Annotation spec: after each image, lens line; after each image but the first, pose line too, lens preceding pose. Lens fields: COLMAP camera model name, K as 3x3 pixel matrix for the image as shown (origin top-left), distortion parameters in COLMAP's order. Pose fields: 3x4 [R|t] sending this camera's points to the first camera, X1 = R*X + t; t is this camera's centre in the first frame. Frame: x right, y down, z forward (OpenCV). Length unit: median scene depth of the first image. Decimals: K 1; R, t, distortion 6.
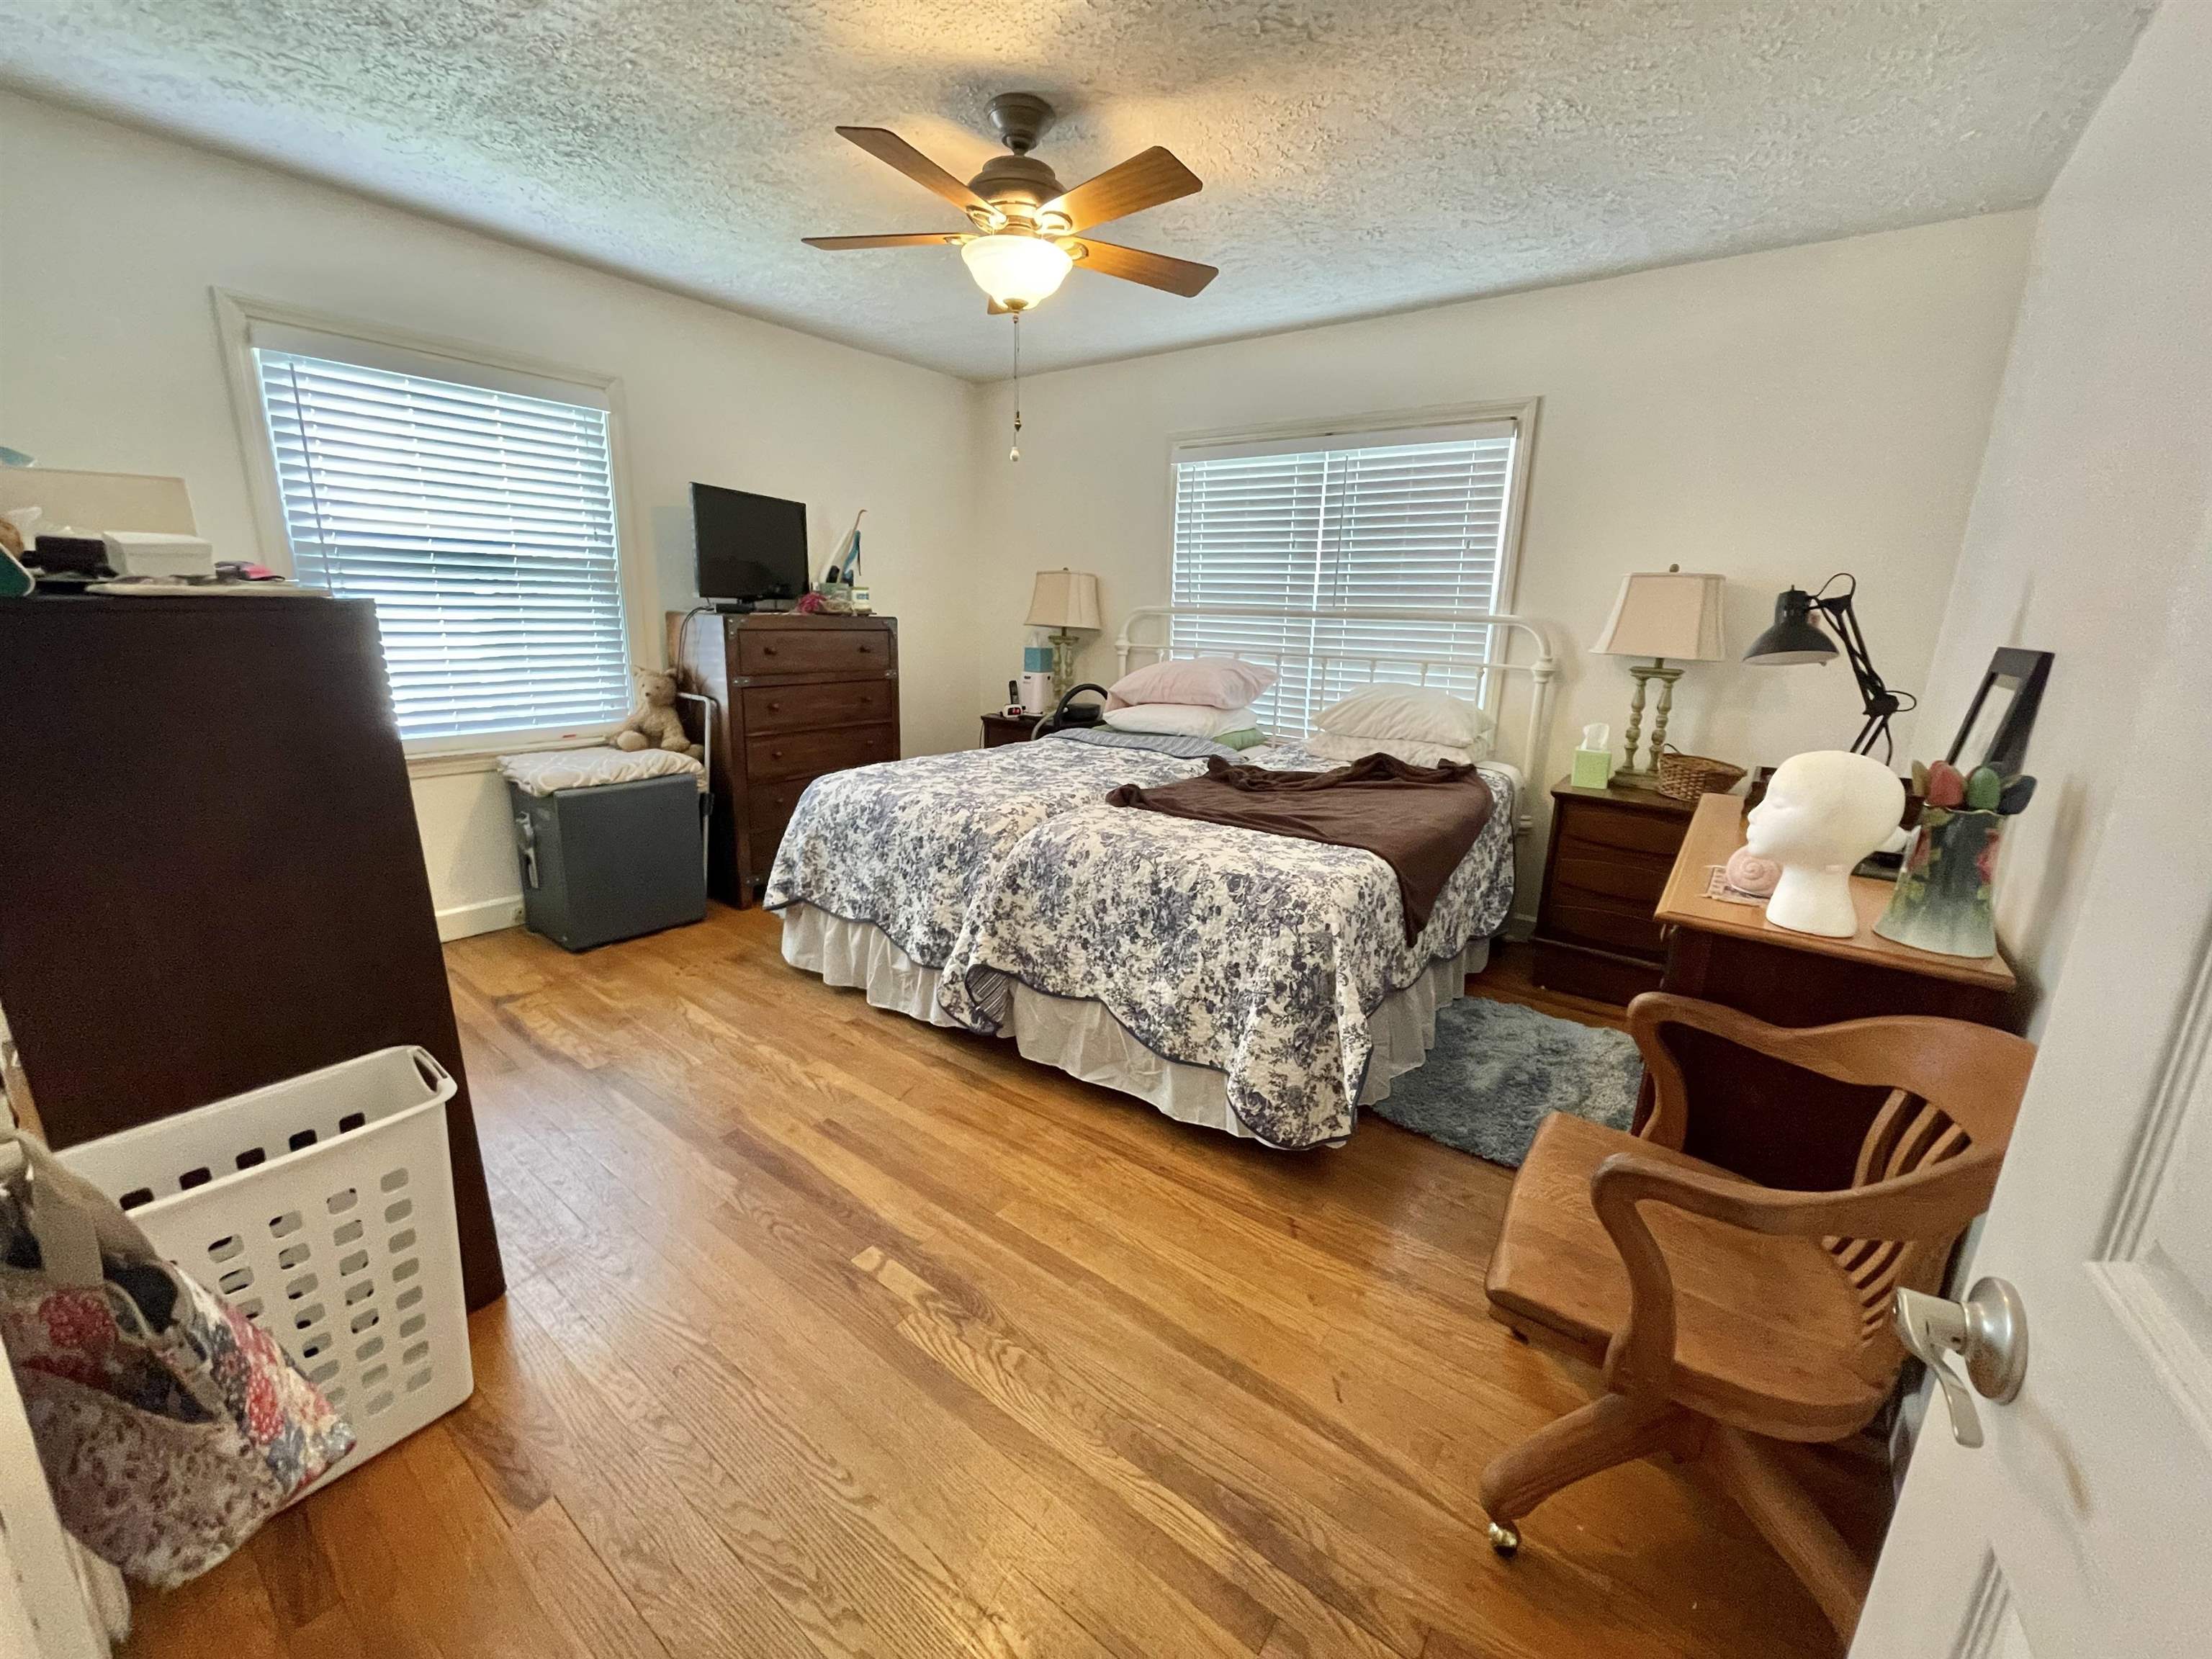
lens RADIAL K [[883.4, 0, 1115.6], [0, 883.4, 819.8], [0, 0, 1]] dist [-0.001394, -0.005025]
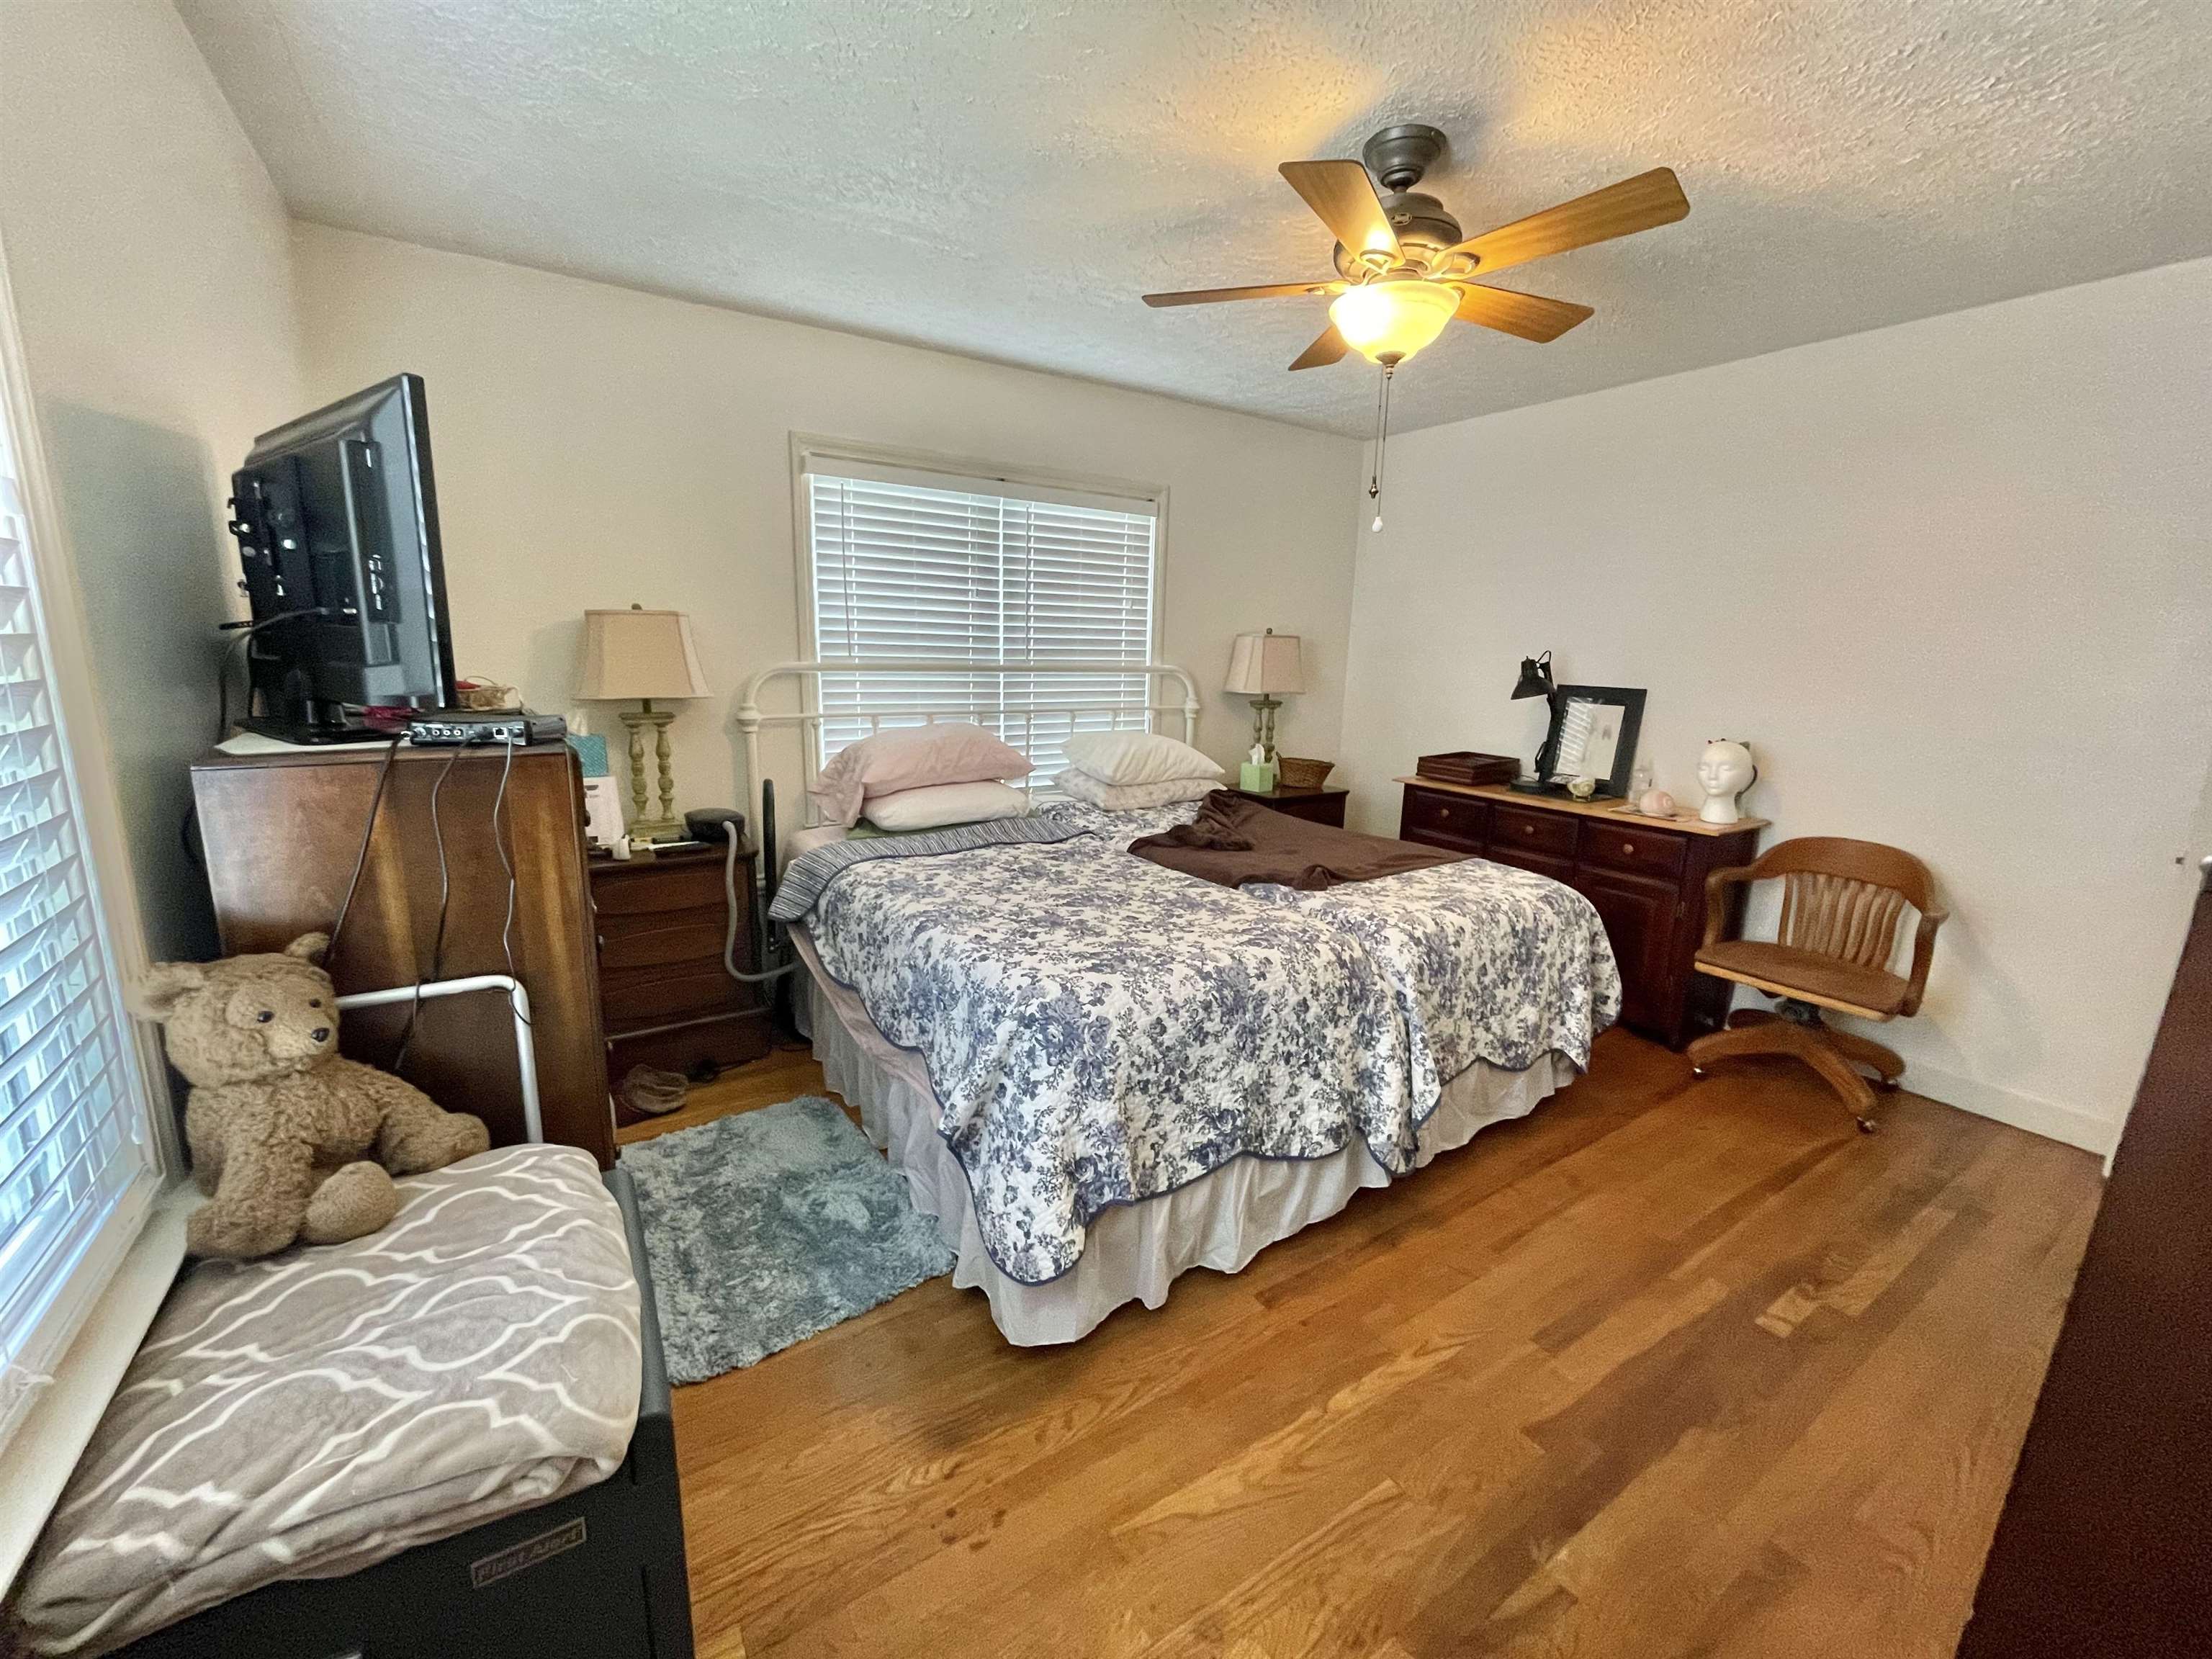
lens RADIAL K [[883.4, 0, 1115.6], [0, 883.4, 819.8], [0, 0, 1]] dist [-0.001394, -0.005025]
pose [[0.346351, -0.201280, 0.916257, -0.872305], [0.207723, 0.968921, 0.134328, -0.245987], [-0.914818, 0.143803, 0.377397, 0.774631]]
